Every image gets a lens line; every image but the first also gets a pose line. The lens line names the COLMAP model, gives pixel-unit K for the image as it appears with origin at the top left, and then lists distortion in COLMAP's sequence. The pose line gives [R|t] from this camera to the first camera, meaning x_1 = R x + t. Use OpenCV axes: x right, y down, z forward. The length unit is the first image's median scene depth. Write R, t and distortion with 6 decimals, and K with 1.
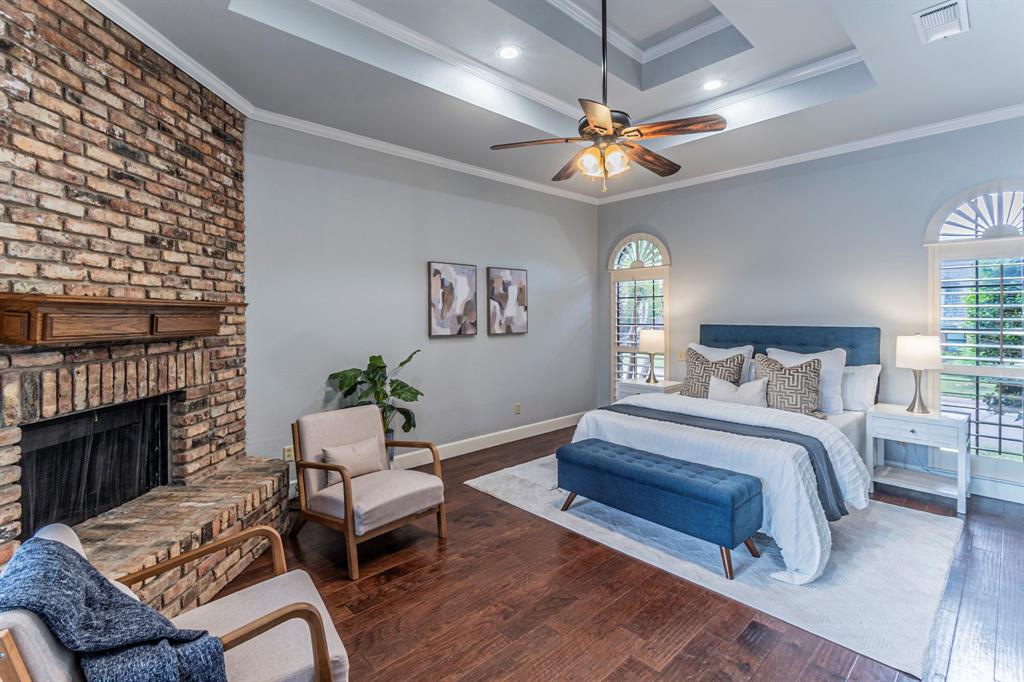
lens RADIAL K [[469.4, 0, 508.2], [0, 469.4, 314.7], [0, 0, 1]] dist [0.000732, -0.000334]
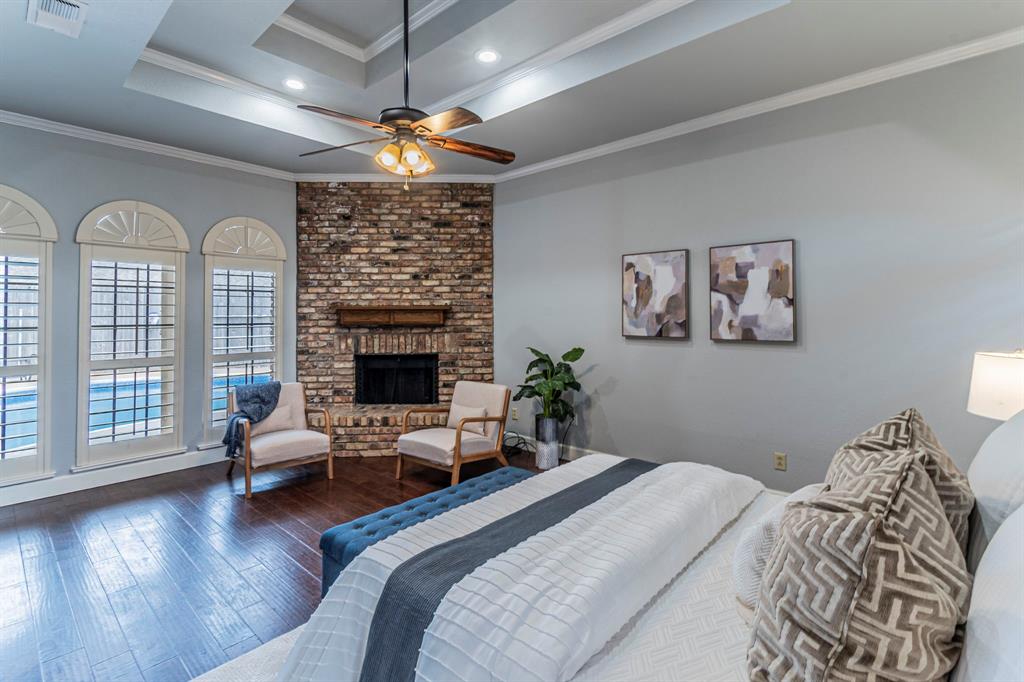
lens RADIAL K [[475.2, 0, 510.2], [0, 475.2, 304.0], [0, 0, 1]] dist [0.001867, 0.000126]
pose [[0.088625, -0.015415, -0.995946, 1.166600], [0.004940, 0.999875, -0.015036, -0.006624], [0.996053, -0.003588, 0.088690, 1.087228]]
